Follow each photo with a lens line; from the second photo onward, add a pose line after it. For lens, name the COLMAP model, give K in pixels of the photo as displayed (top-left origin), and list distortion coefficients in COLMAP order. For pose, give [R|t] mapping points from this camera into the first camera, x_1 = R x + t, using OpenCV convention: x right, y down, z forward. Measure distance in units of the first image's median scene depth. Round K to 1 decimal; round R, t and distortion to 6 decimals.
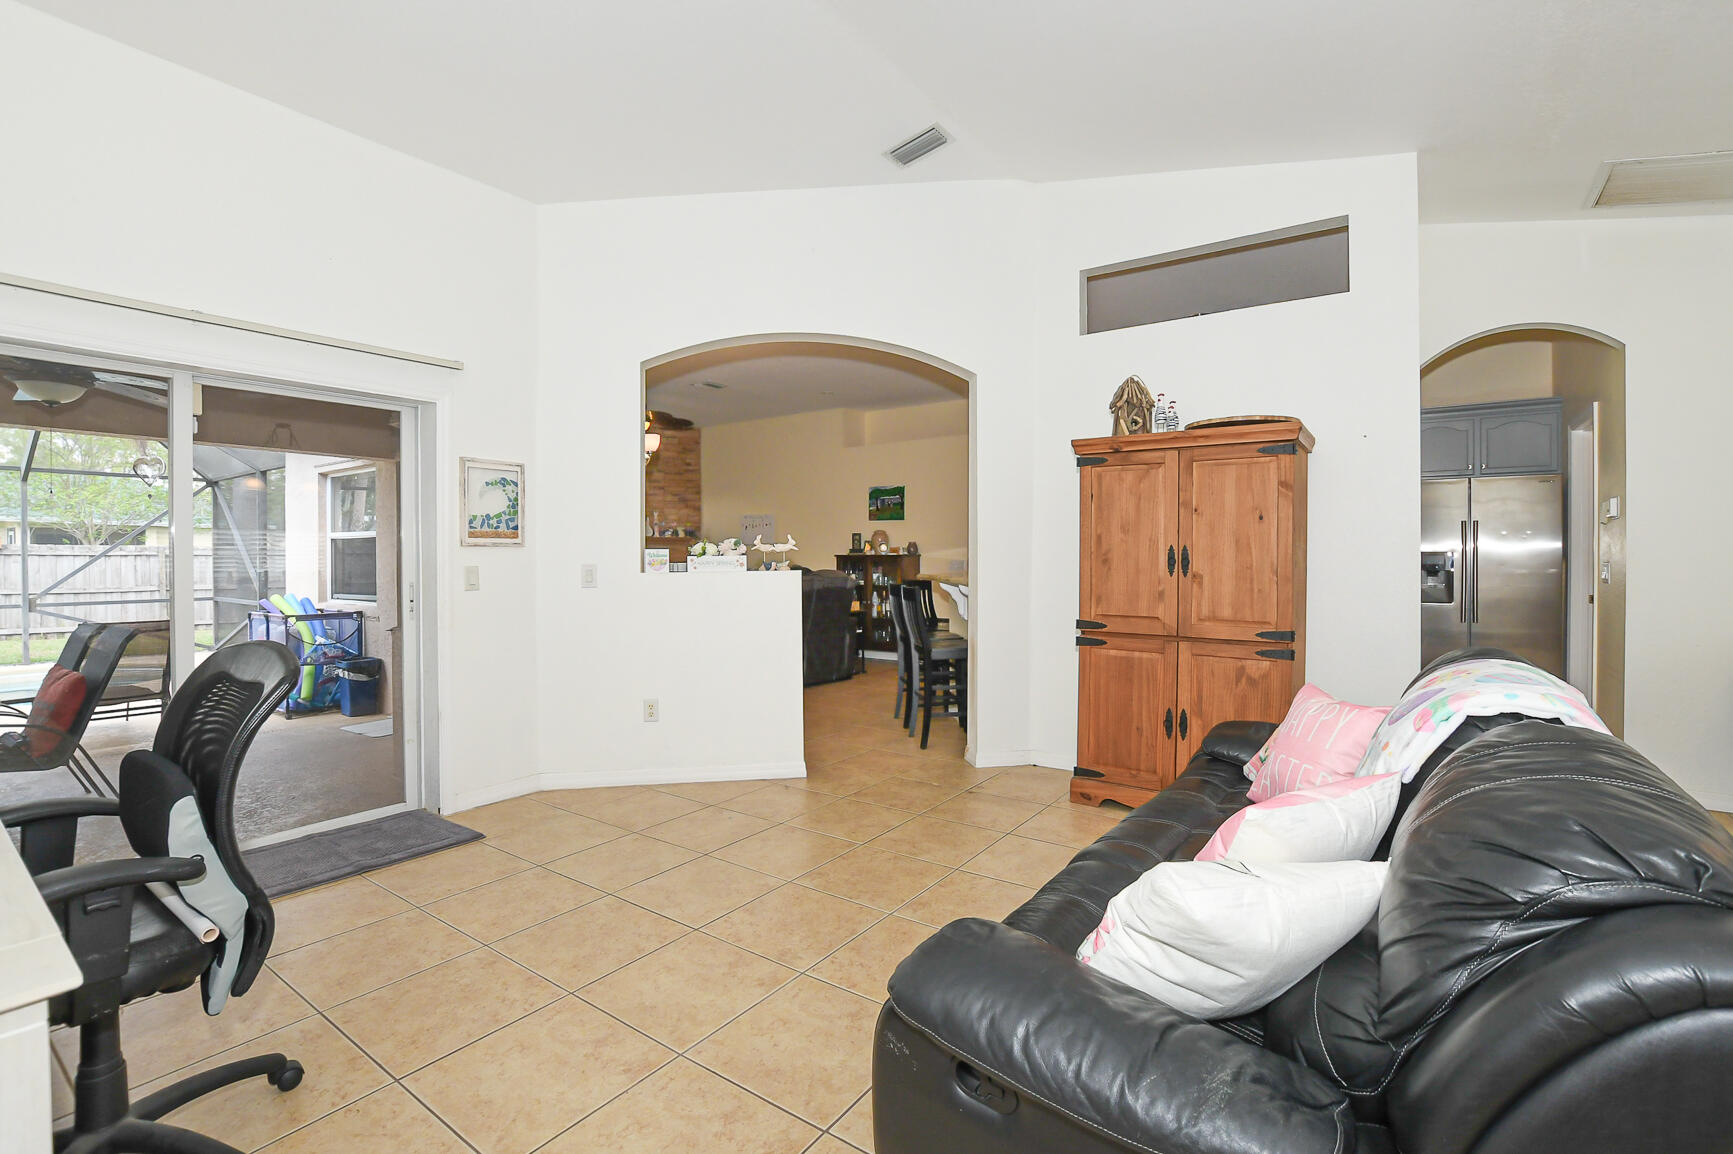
lens RADIAL K [[769.9, 0, 877.7], [0, 769.9, 572.6], [0, 0, 1]] dist [-0.034463, 0.008154]
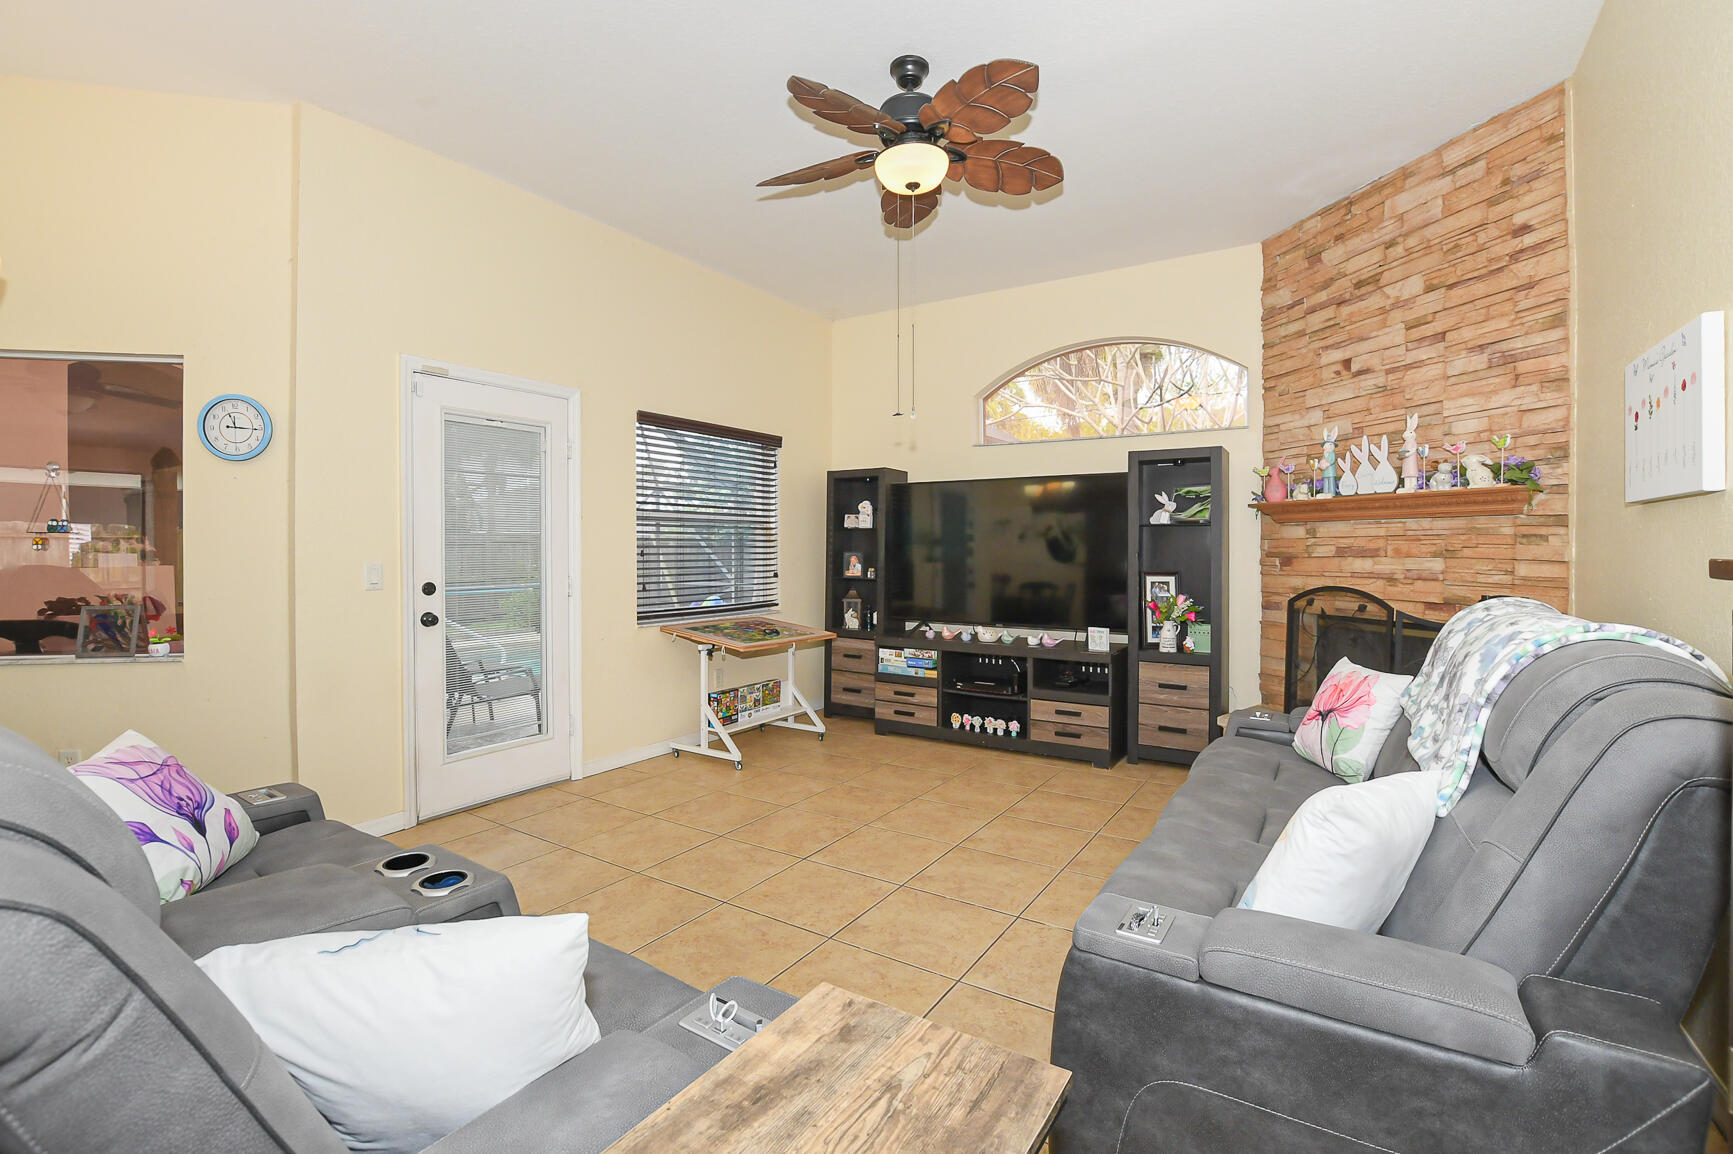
lens RADIAL K [[769.9, 0, 877.7], [0, 769.9, 572.6], [0, 0, 1]] dist [-0.034463, 0.008154]
pose [[0.051467, 0.036922, -0.997992, 0.023041], [-0.018105, 0.999187, 0.036033, -0.020109], [0.998511, 0.016214, 0.052094, 0.756002]]
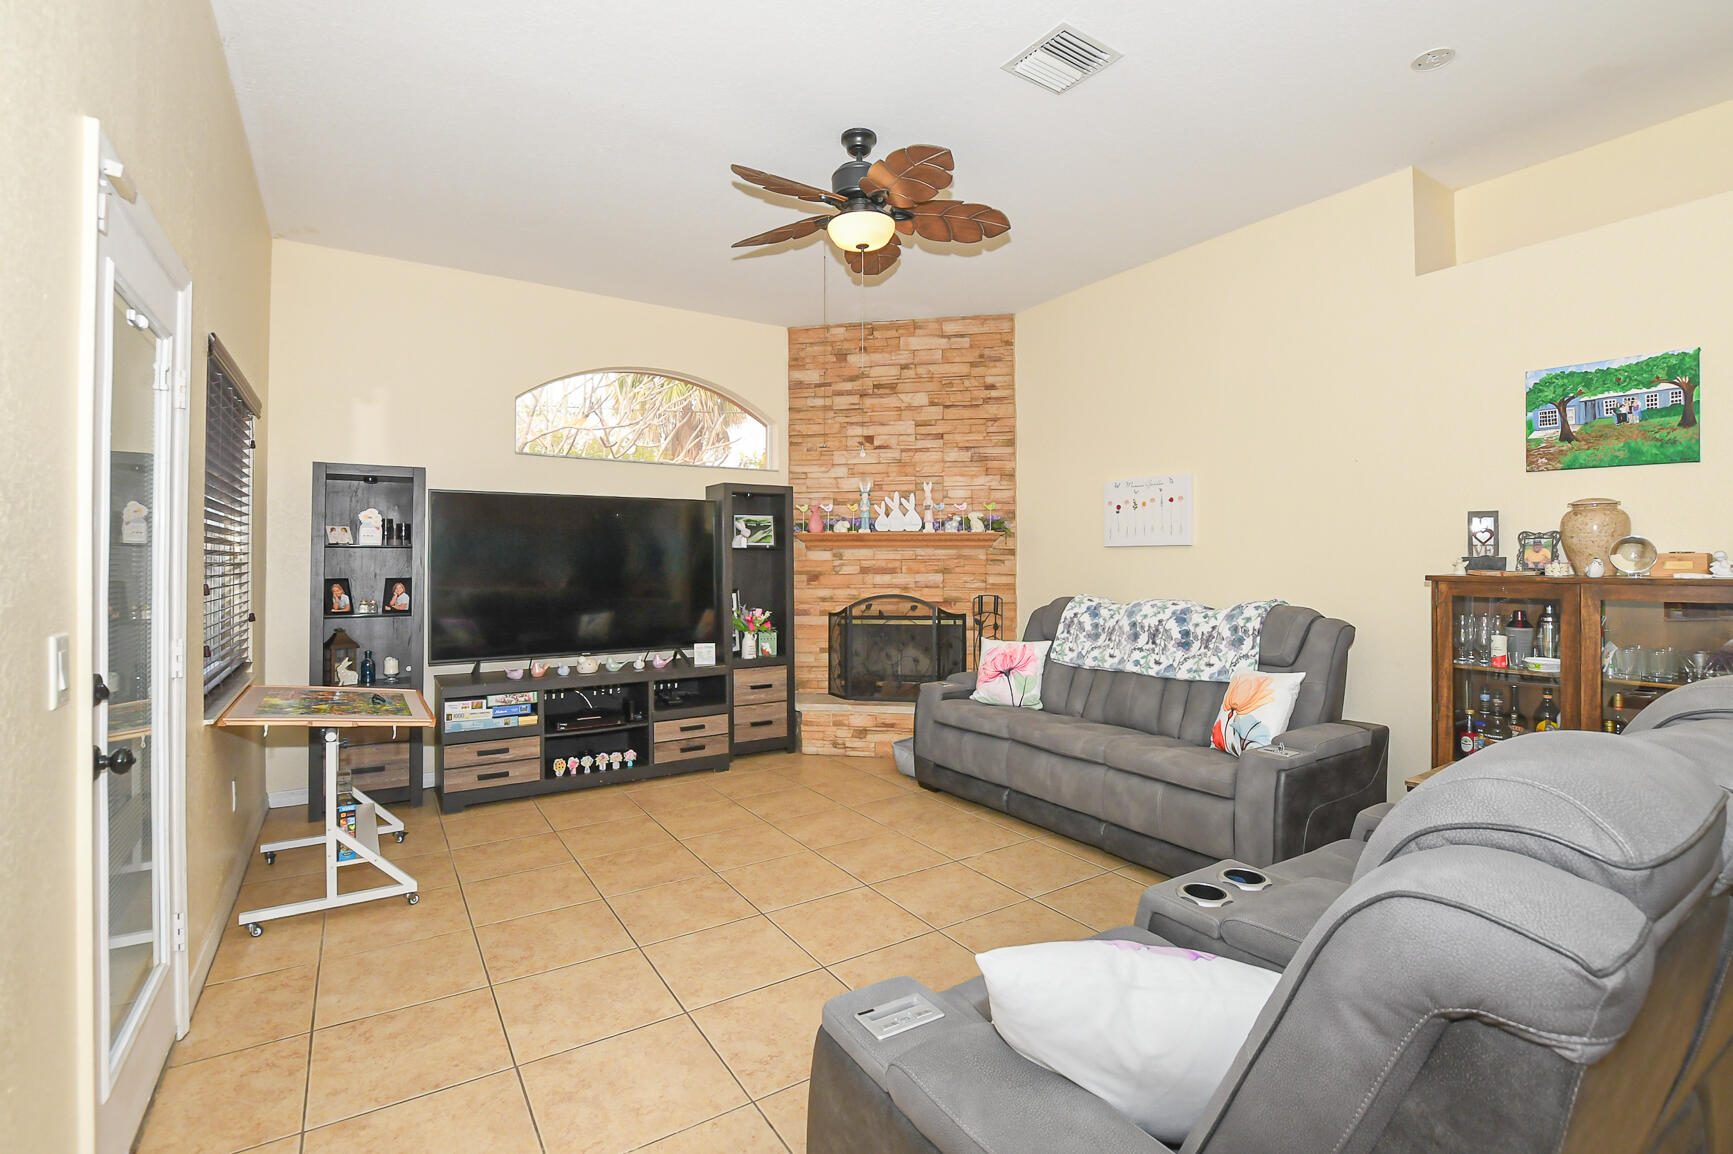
lens RADIAL K [[769.9, 0, 877.7], [0, 769.9, 572.6], [0, 0, 1]] dist [-0.034463, 0.008154]
pose [[0.931106, 0.005992, -0.364699, -0.132891], [-0.007151, 0.999973, -0.001828, -0.018394], [0.364679, 0.004310, 0.931123, 0.511243]]
